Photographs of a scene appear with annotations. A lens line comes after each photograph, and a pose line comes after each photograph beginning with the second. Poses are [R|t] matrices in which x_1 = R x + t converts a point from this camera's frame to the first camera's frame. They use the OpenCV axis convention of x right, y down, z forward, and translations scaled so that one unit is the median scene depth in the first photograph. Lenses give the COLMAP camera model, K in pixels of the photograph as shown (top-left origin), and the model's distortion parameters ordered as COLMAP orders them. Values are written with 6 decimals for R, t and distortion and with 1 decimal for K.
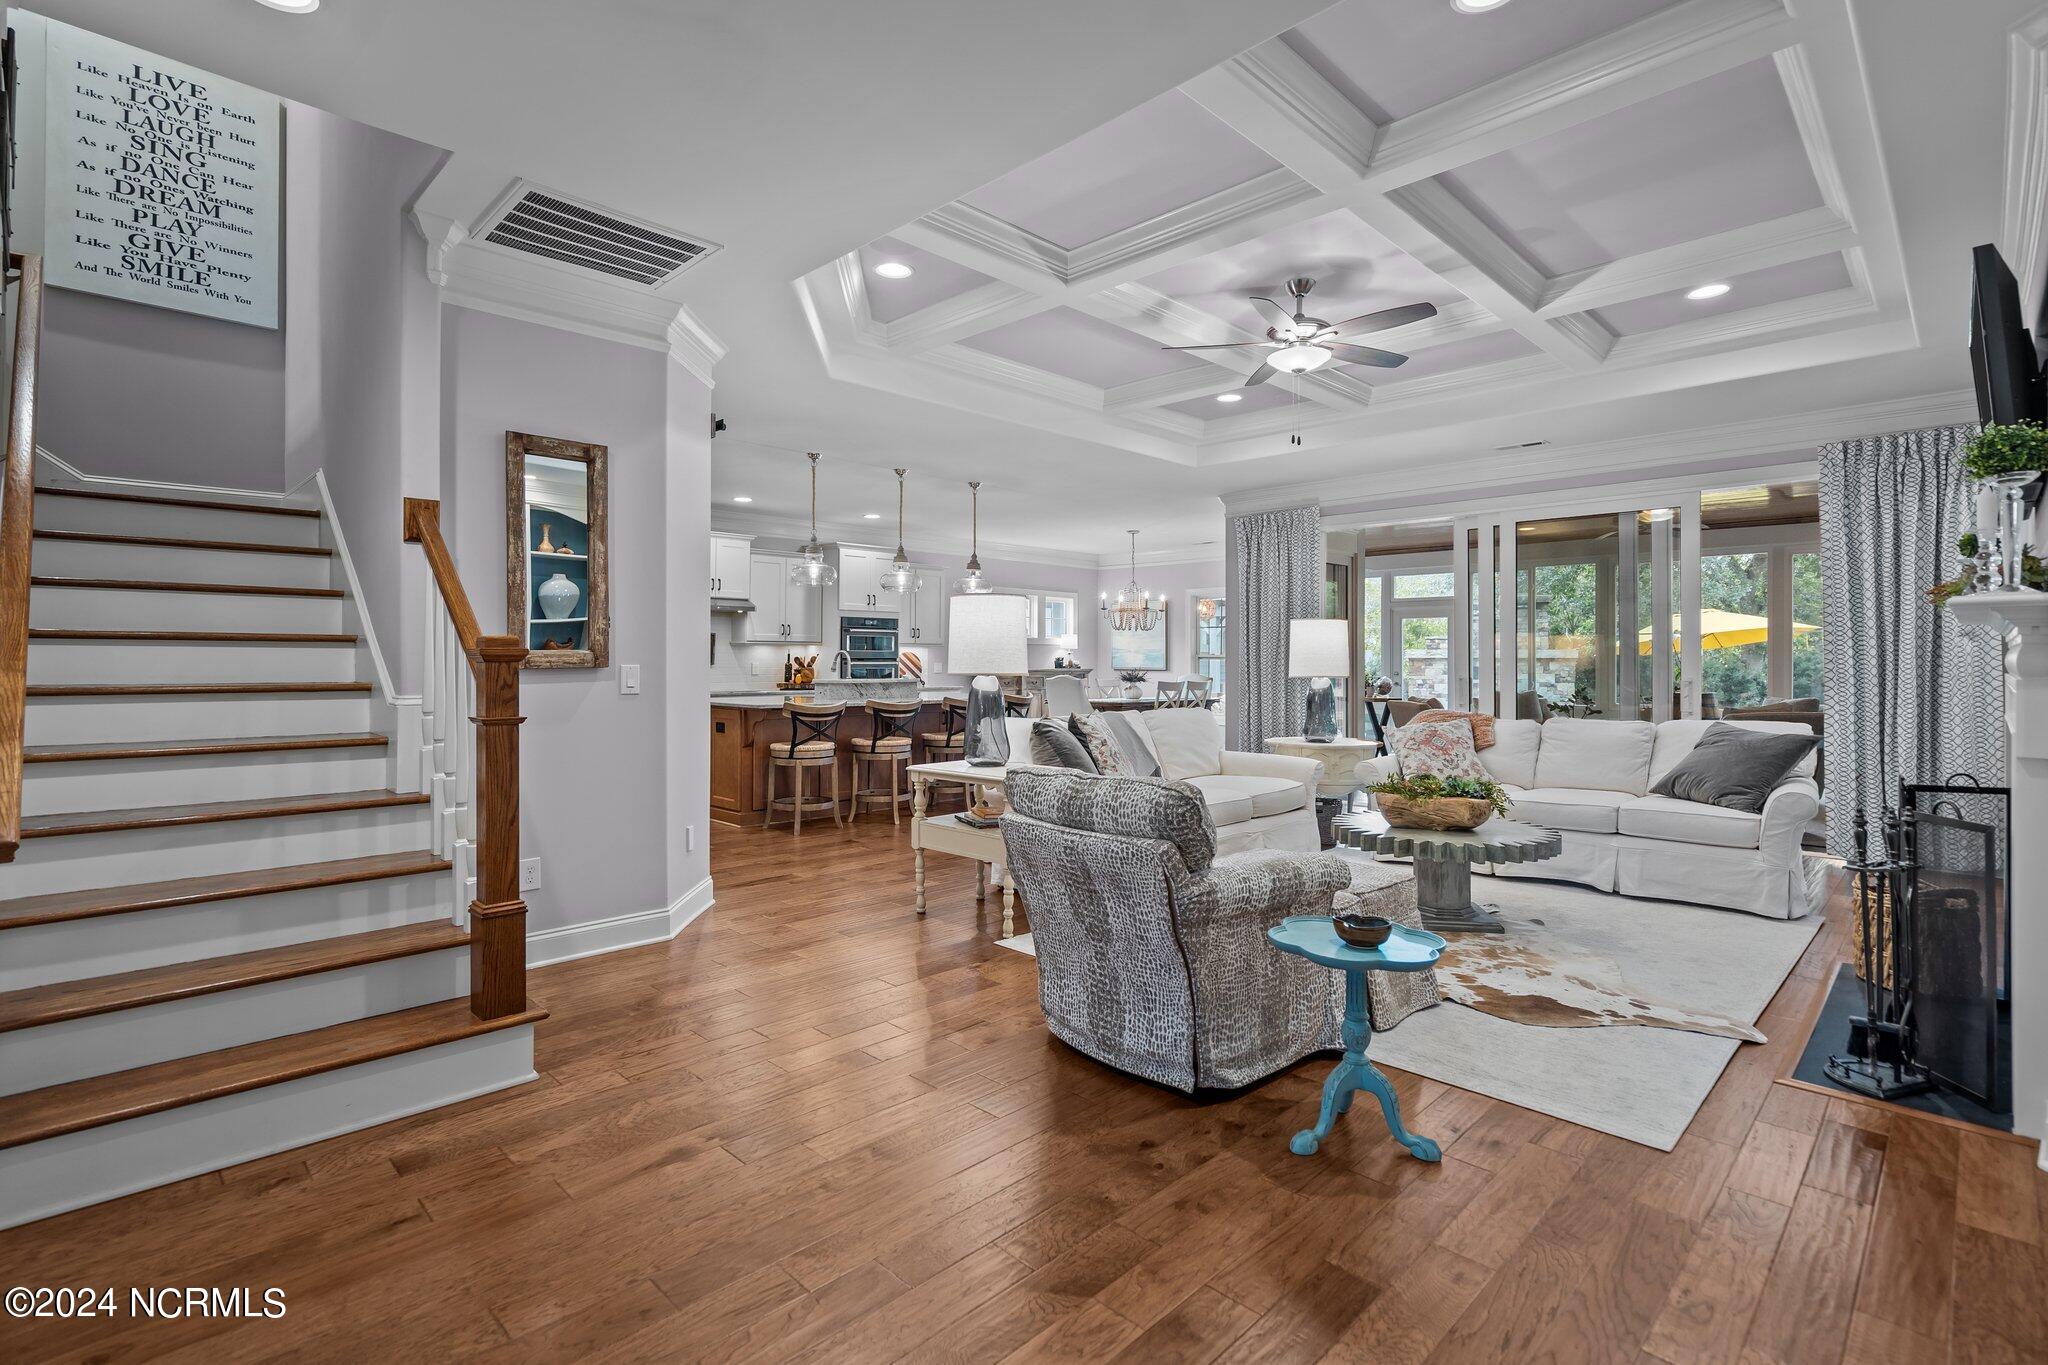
lens RADIAL K [[937.4, 0, 1021.6], [0, 937.4, 649.9], [0, 0, 1]] dist [-0.001797, -0.000328]
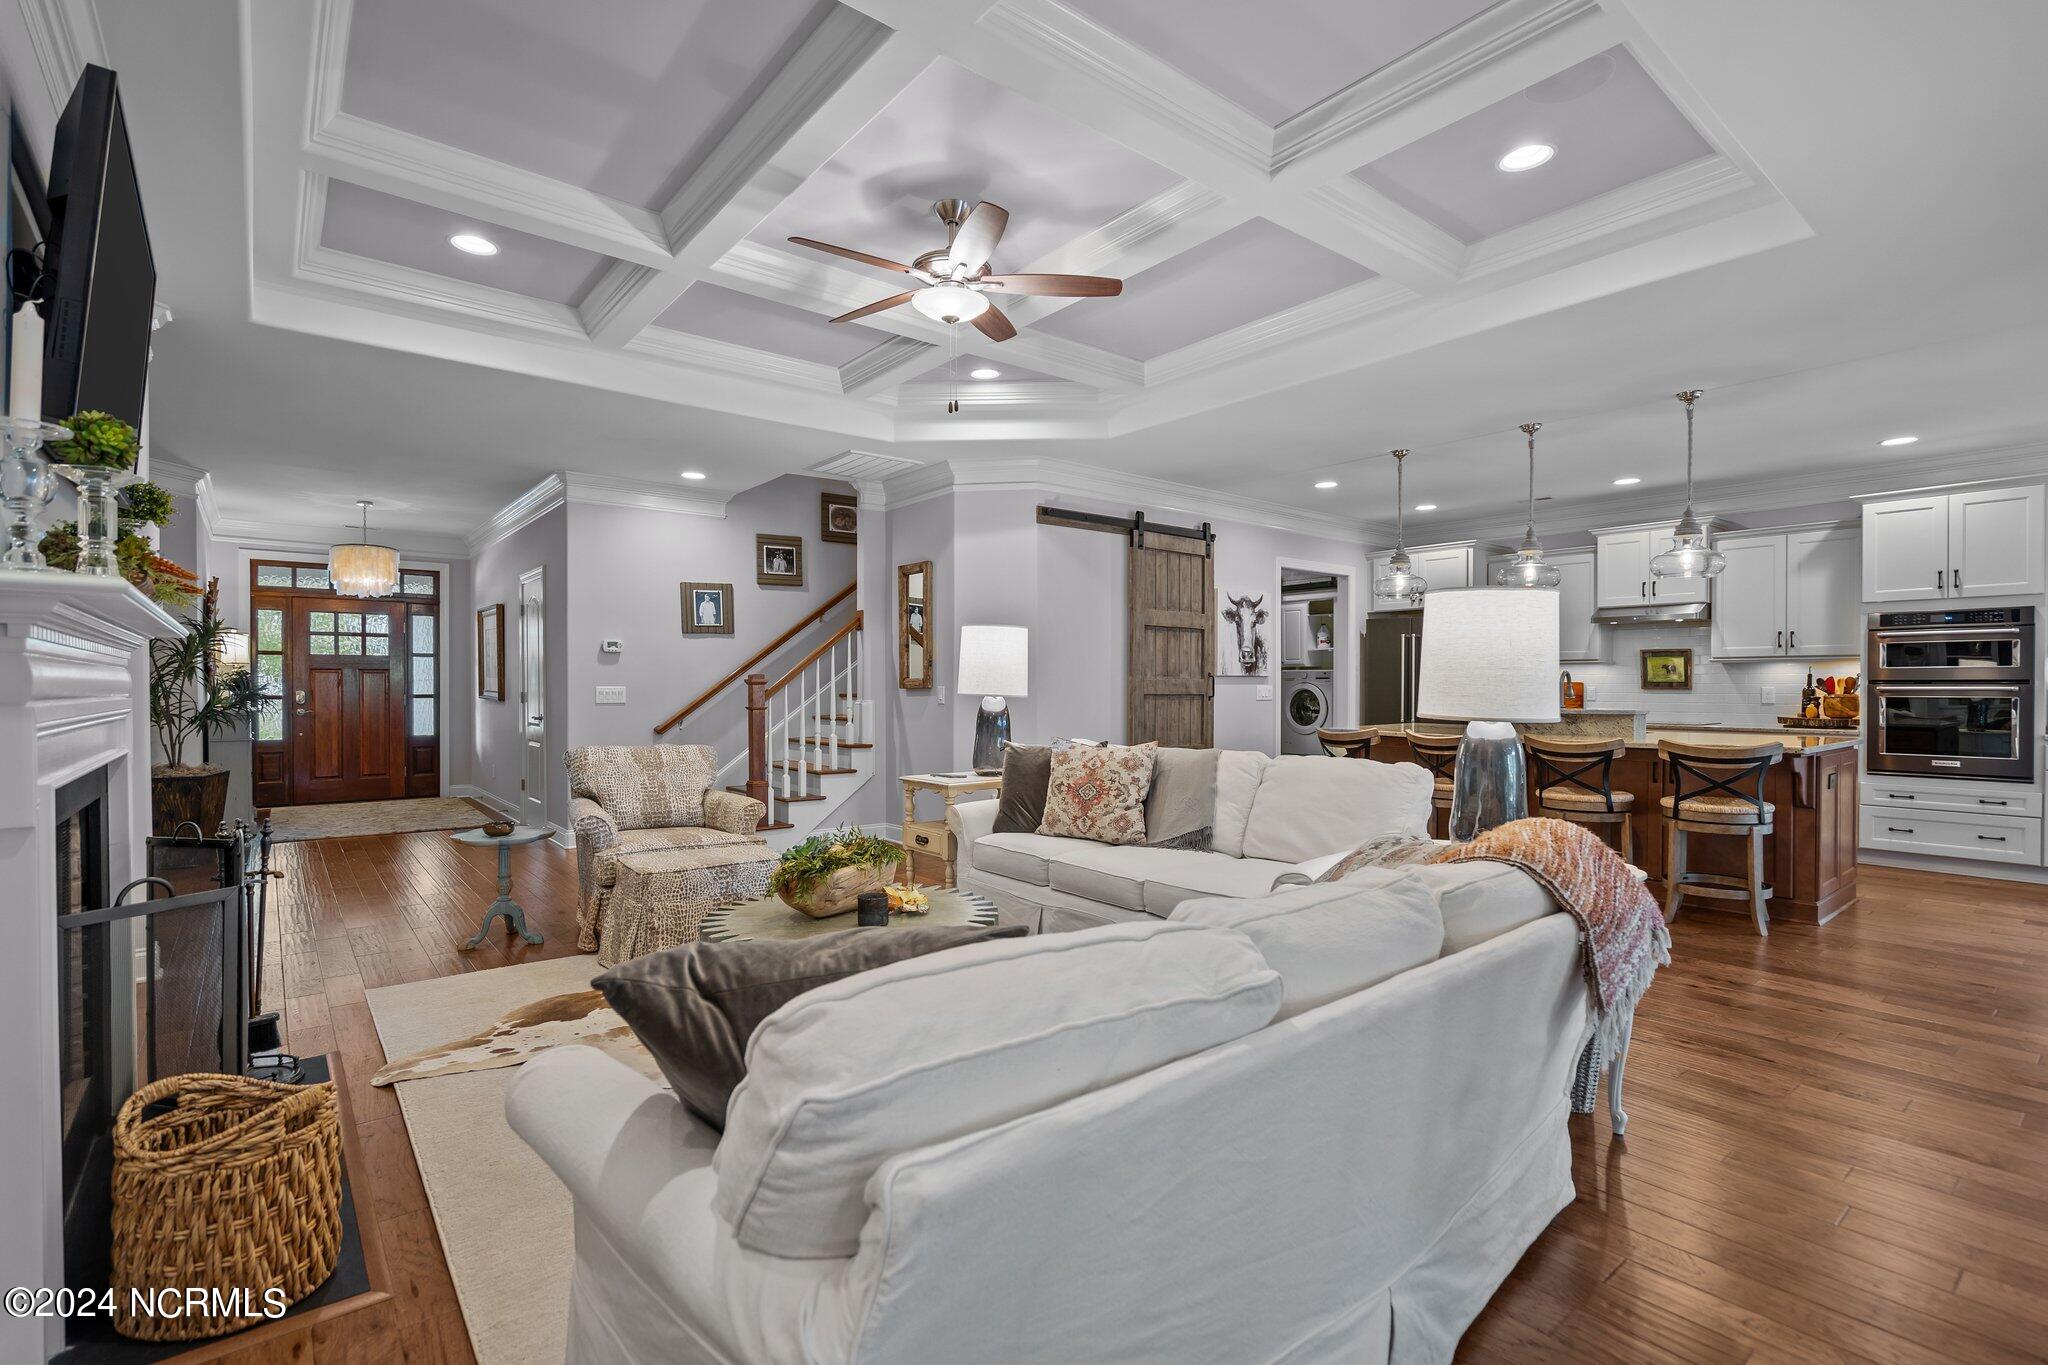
lens RADIAL K [[937.4, 0, 1025.3], [0, 937.4, 688.7], [0, 0, 1]] dist [-0.001797, -0.000328]
pose [[-0.086965, 0.007916, -0.996180, 0.598507], [0.009462, 0.999930, 0.007119, 0.006288], [0.996166, -0.008807, -0.087034, 0.622074]]
